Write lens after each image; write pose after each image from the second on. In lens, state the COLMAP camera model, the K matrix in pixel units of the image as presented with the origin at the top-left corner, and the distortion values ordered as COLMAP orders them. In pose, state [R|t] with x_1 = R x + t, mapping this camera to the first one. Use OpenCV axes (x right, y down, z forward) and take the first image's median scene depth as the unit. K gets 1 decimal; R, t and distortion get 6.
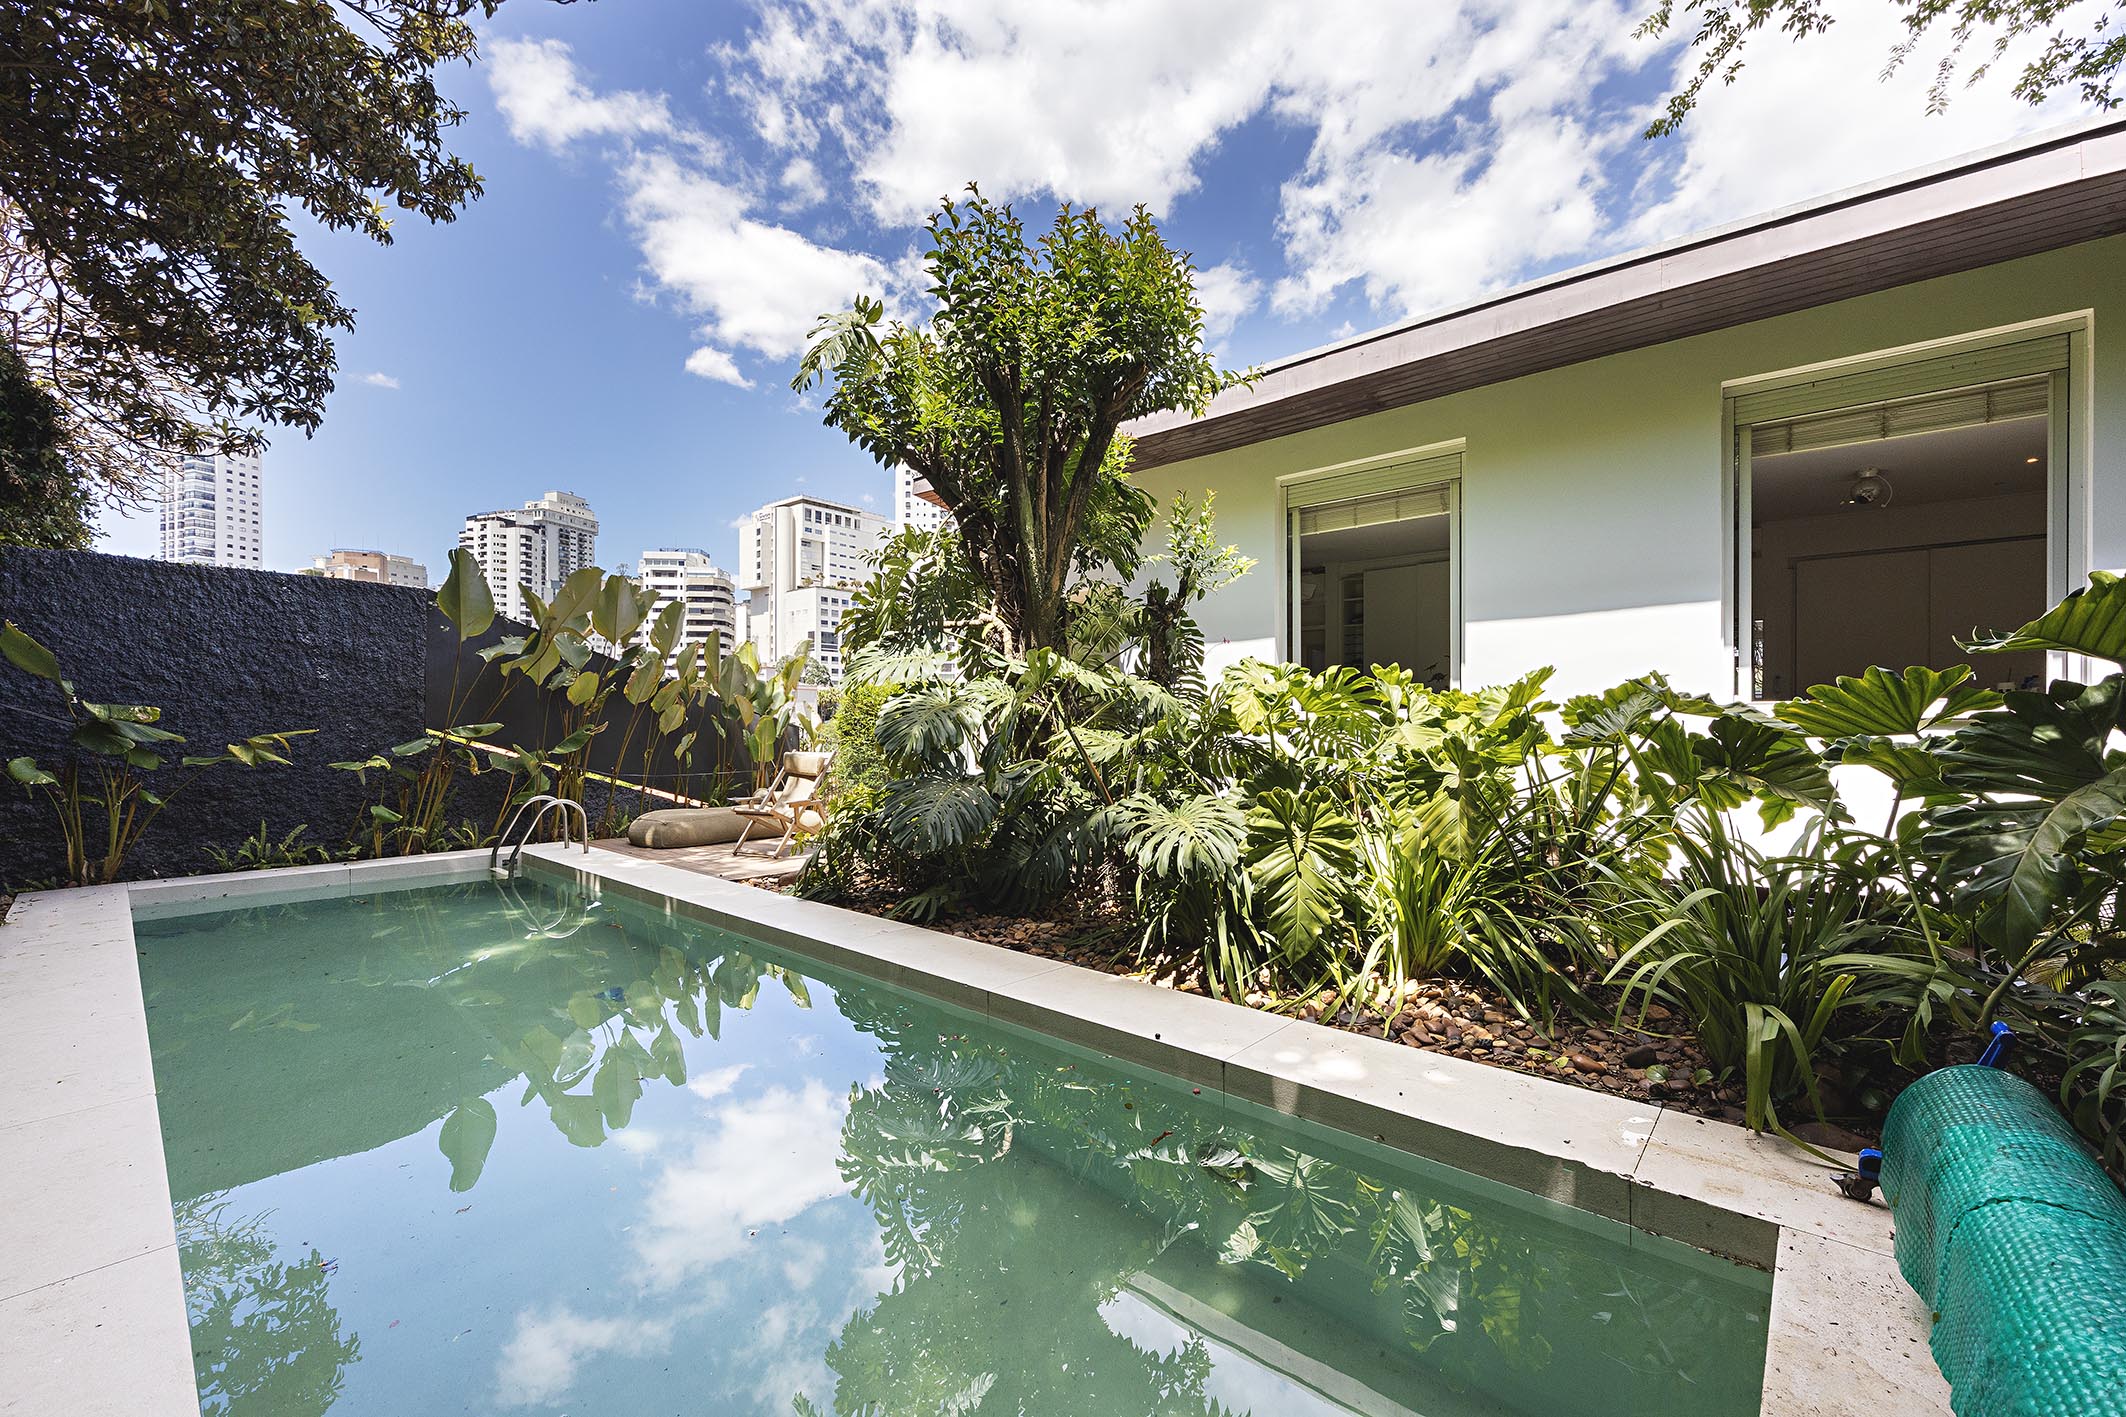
lens RADIAL K [[831.3, 0, 1016.5], [0, 831.3, 721.8], [0, 0, 1]] dist [0.001692, 0.000253]
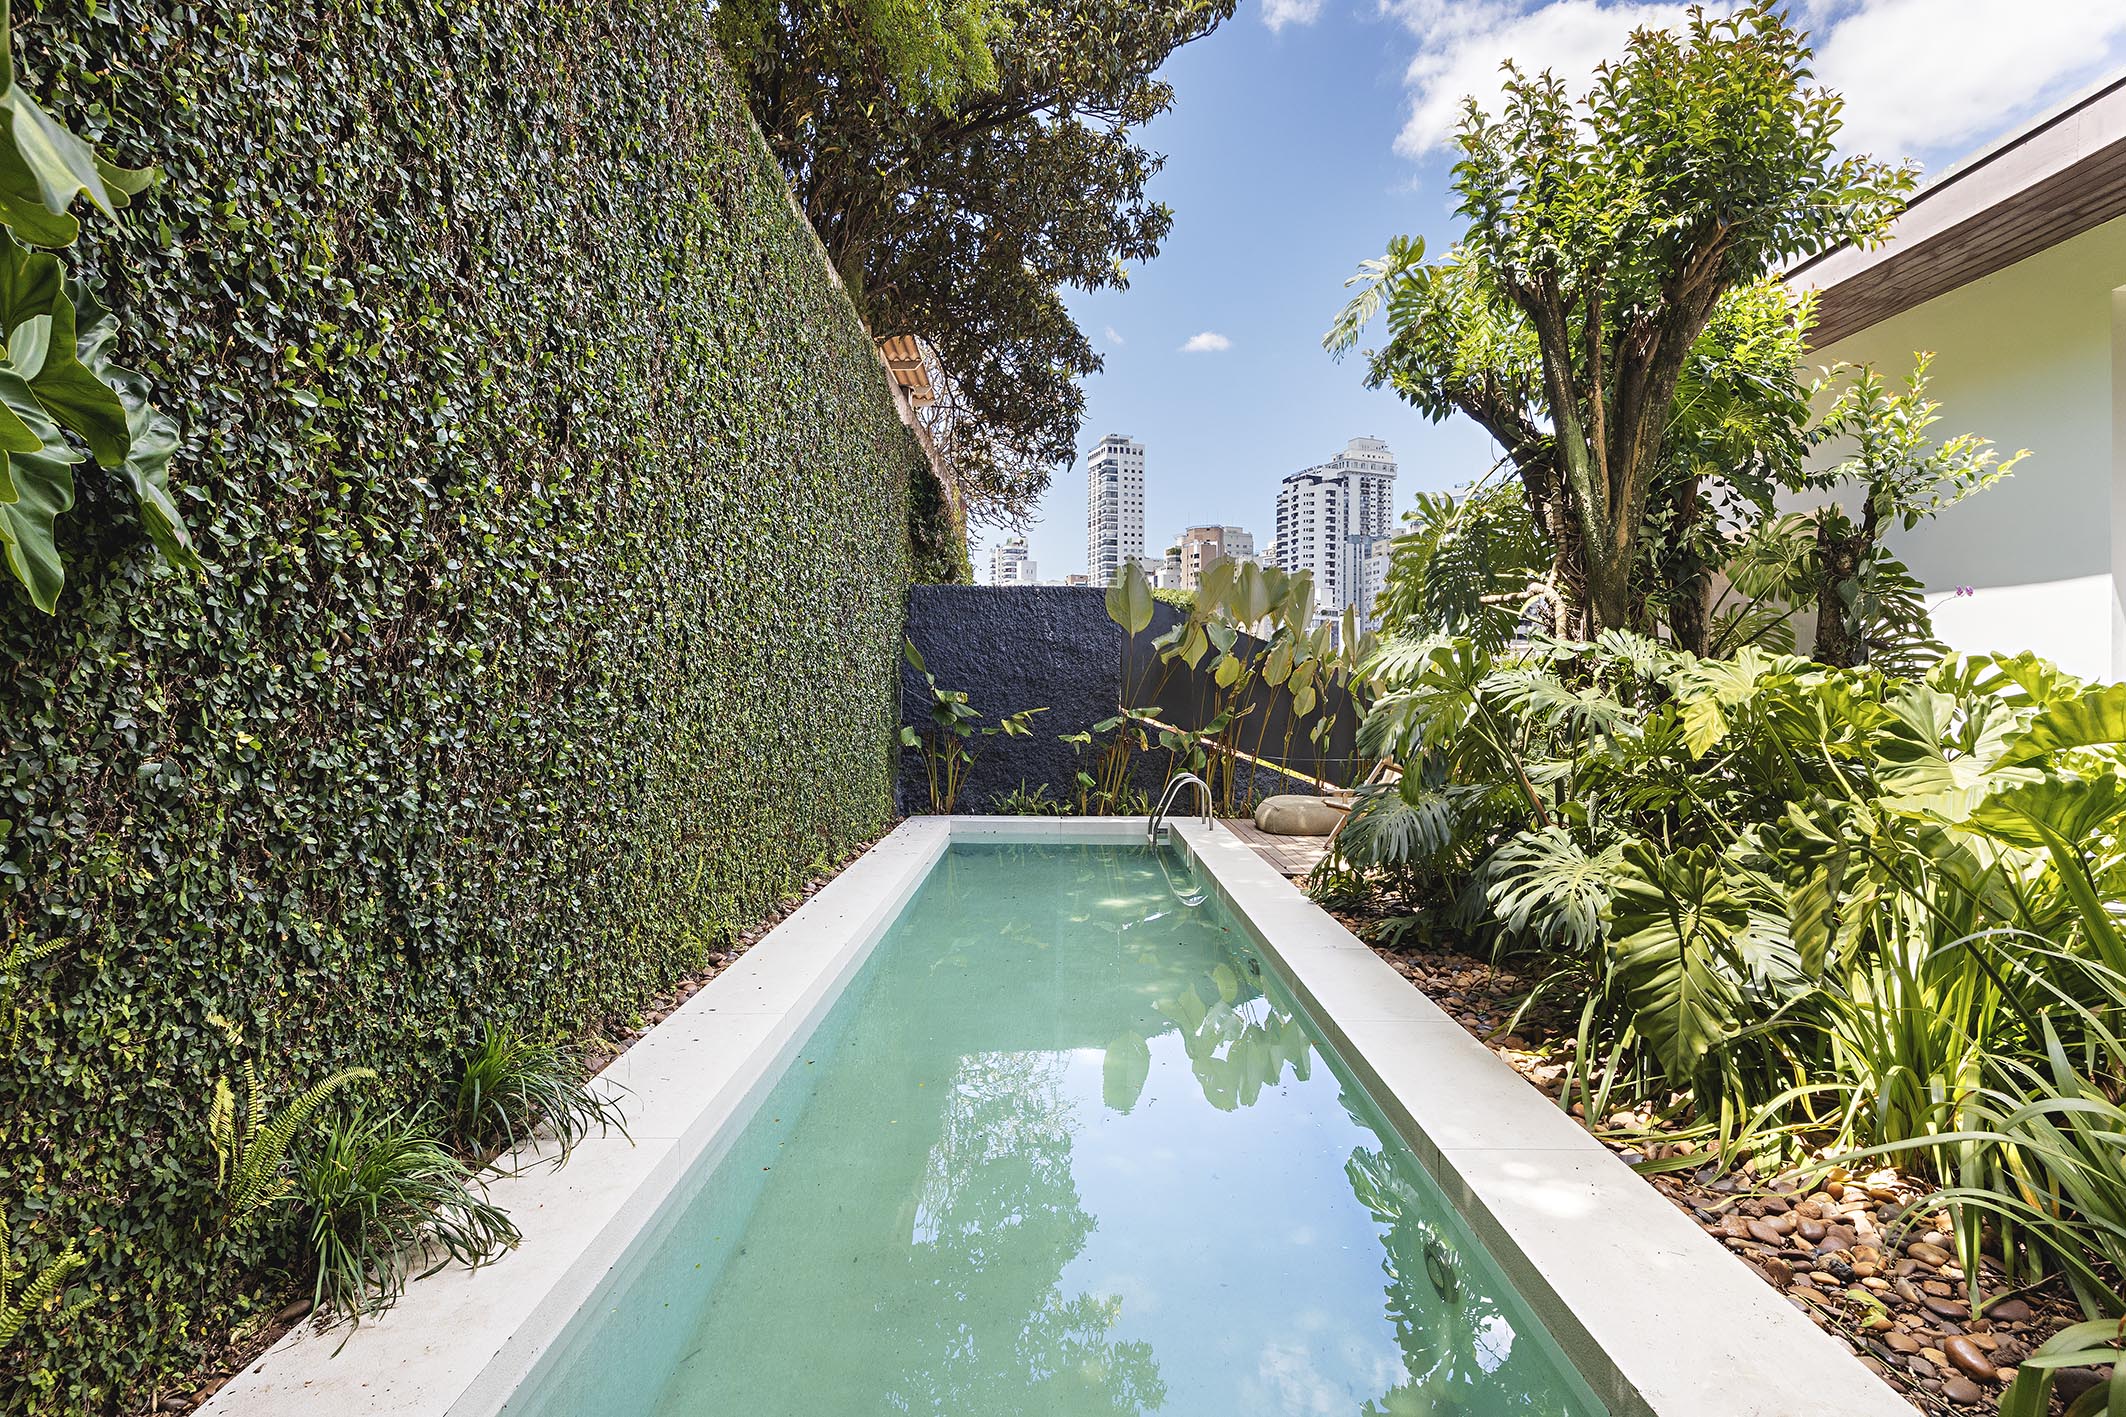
lens RADIAL K [[1067.2, 0, 1057.4], [0, 1067.2, 647.3], [0, 0, 1]] dist [-0.003495, -0.000722]
pose [[0.618173, -0.025987, -0.785612, 0.434160], [0.009661, 0.999629, -0.025465, -0.042075], [0.785983, 0.008152, 0.618195, 0.003410]]
